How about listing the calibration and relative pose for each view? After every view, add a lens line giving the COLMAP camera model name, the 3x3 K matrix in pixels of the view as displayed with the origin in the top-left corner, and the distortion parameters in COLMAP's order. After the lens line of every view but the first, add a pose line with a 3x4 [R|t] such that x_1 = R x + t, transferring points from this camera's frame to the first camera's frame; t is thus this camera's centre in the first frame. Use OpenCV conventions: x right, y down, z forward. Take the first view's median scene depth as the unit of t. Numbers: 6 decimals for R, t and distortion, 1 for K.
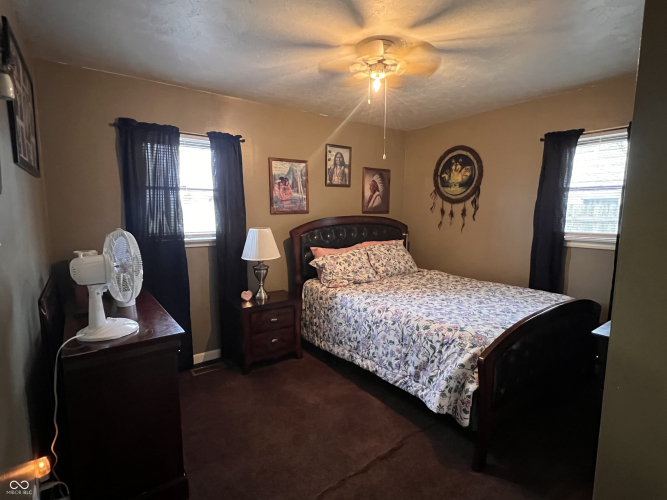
lens RADIAL K [[335.5, 0, 333.6], [0, 335.5, 249.0], [0, 0, 1]] dist [0.001836, 0.000079]
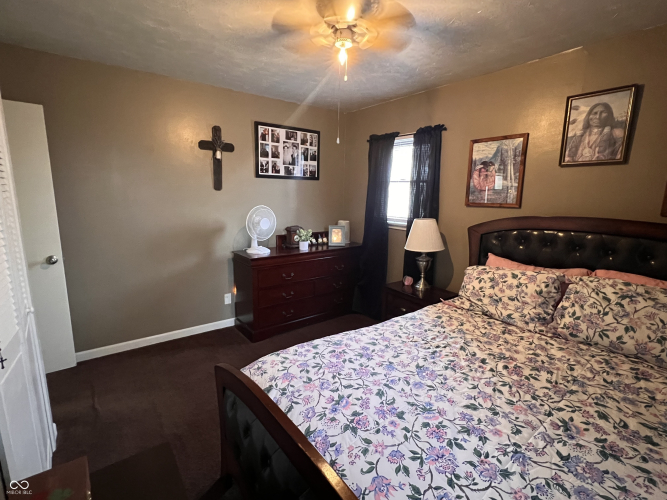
lens RADIAL K [[320.7, 0, 333.9], [0, 320.7, 249.9], [0, 0, 1]] dist [0.001153, -0.000651]
pose [[0.019162, 0.180600, -0.983370, 0.648110], [-0.134724, 0.975047, 0.176446, -0.093859], [0.990698, 0.129103, 0.043015, 0.635703]]
